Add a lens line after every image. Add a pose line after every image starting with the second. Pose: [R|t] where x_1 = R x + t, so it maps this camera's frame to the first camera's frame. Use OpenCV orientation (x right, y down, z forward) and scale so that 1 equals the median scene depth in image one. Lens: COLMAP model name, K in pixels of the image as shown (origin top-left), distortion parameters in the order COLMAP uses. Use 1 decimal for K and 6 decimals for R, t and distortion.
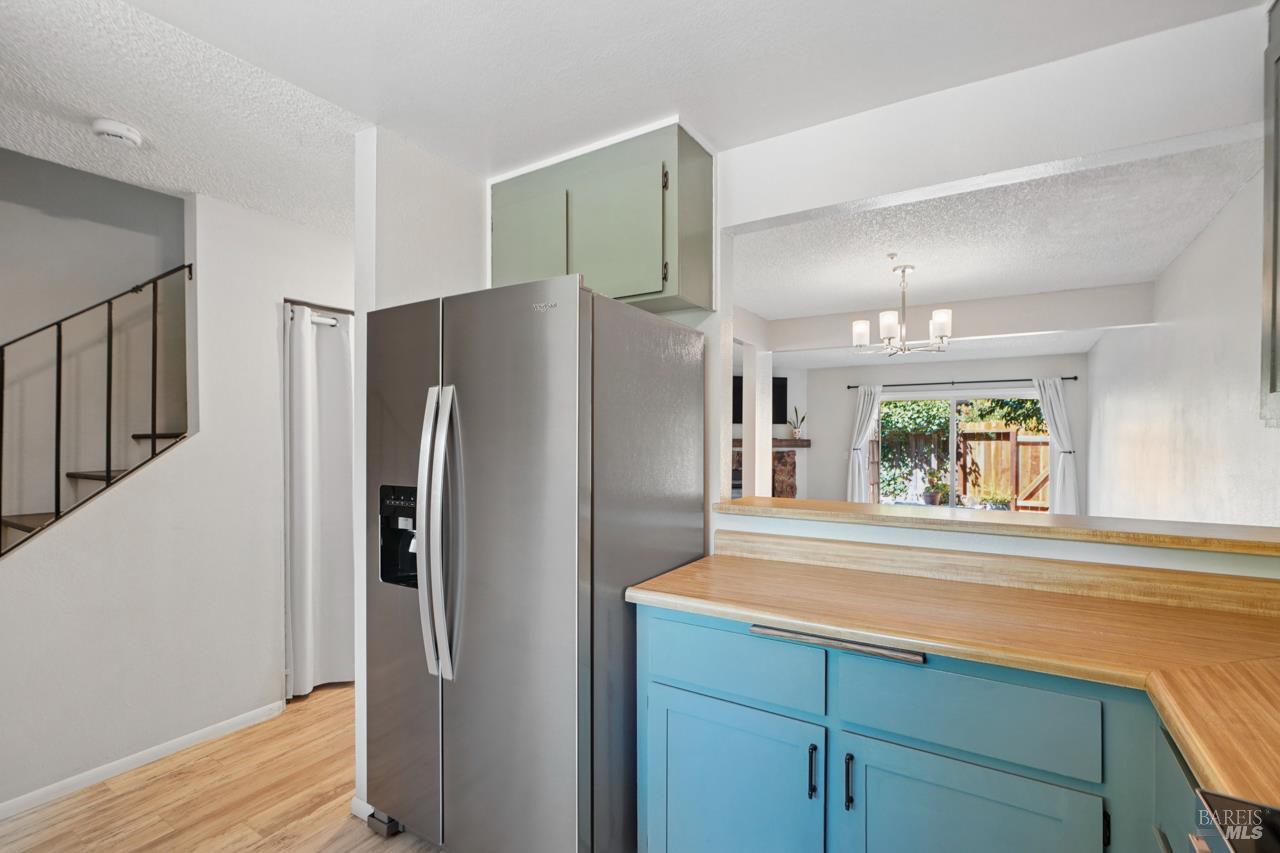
lens RADIAL K [[586.0, 0, 641.5], [0, 586.0, 441.9], [0, 0, 1]] dist [-0.000971, 0.000142]
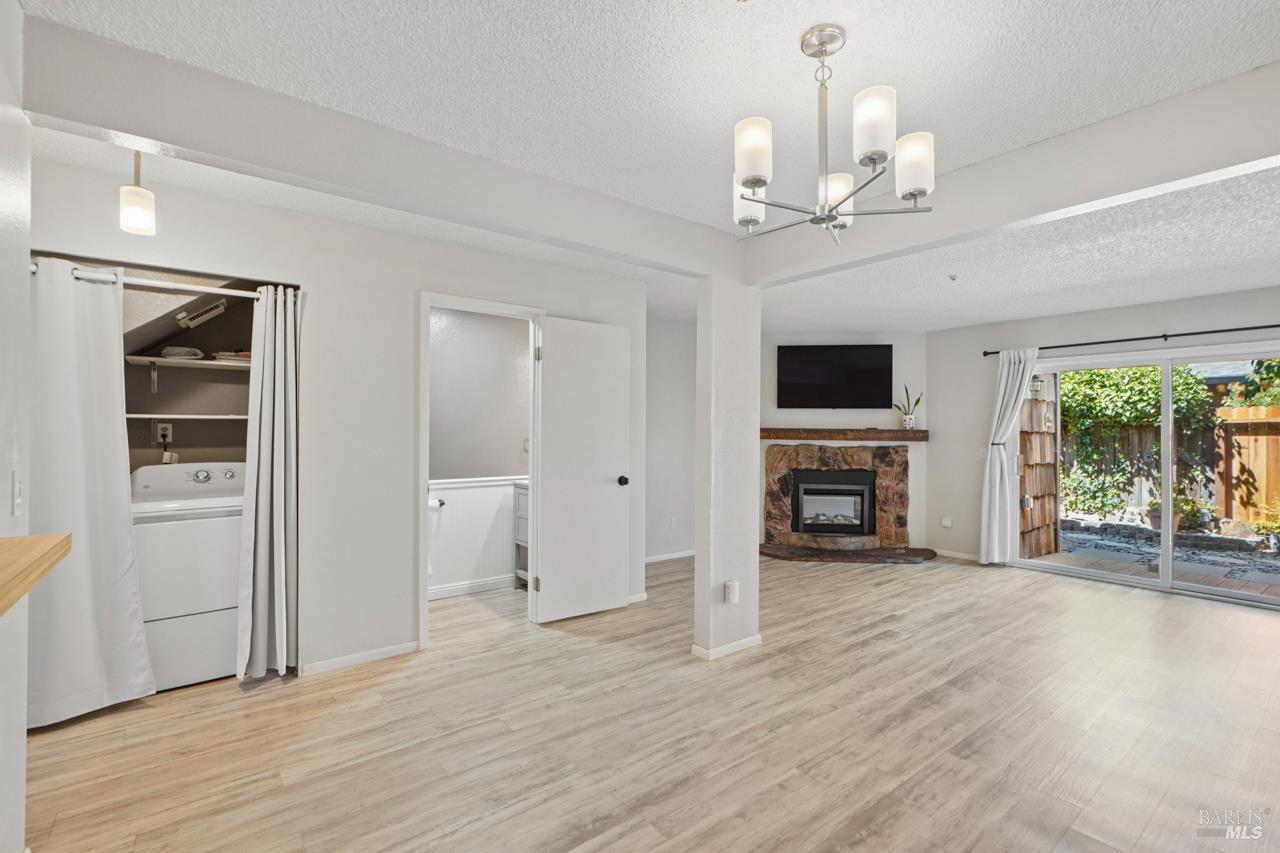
lens RADIAL K [[577.5, 0, 643.3], [0, 577.5, 438.0], [0, 0, 1]] dist [-0.002132, 0.001097]
pose [[0.941208, 0.008449, -0.337721, 0.157150], [-0.009039, 0.999959, -0.000176, 0.006948], [0.337706, 0.003219, 0.941246, 0.175668]]
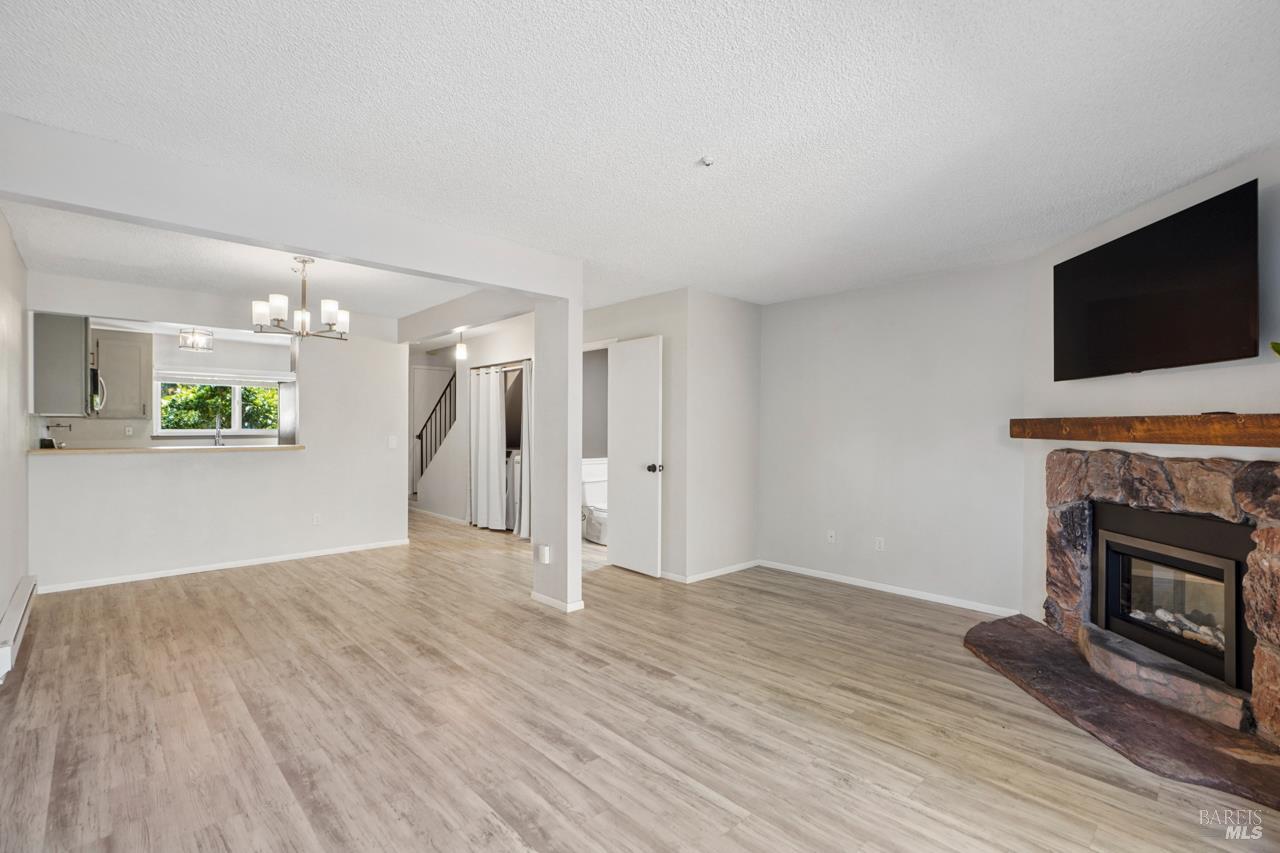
lens RADIAL K [[577.5, 0, 643.3], [0, 577.5, 438.0], [0, 0, 1]] dist [-0.002132, 0.001097]
pose [[-0.245407, 0.013309, -0.969329, 0.444719], [-0.015351, 0.999727, 0.017613, 0.004383], [0.969299, 0.019202, -0.245136, 0.627718]]
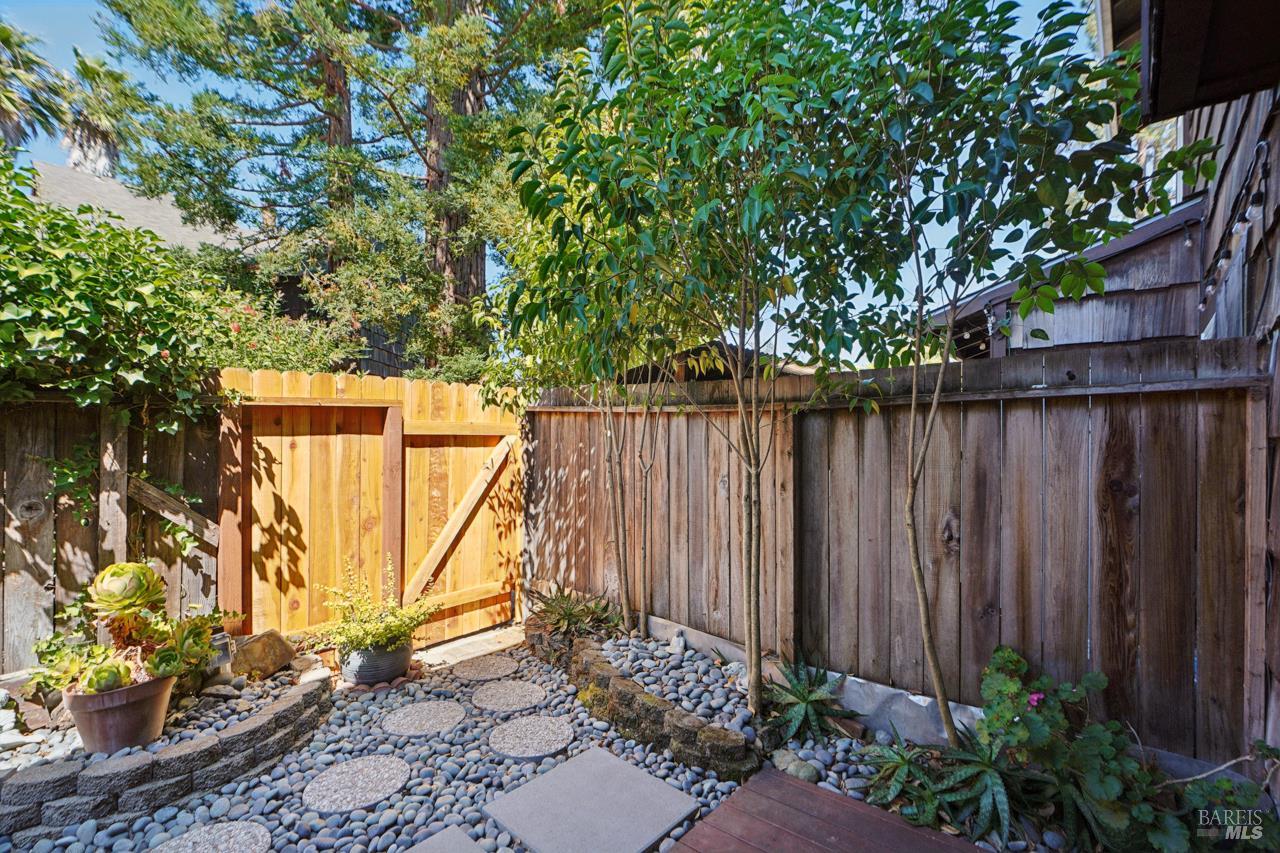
lens RADIAL K [[578.5, 0, 636.8], [0, 578.5, 452.1], [0, 0, 1]] dist [-0.003949, -0.000287]
pose [[0.156172, -0.034486, 0.987128, 0.316557], [0.005726, 0.999405, 0.034009, -0.002049], [-0.987713, 0.000341, 0.156277, 0.785409]]
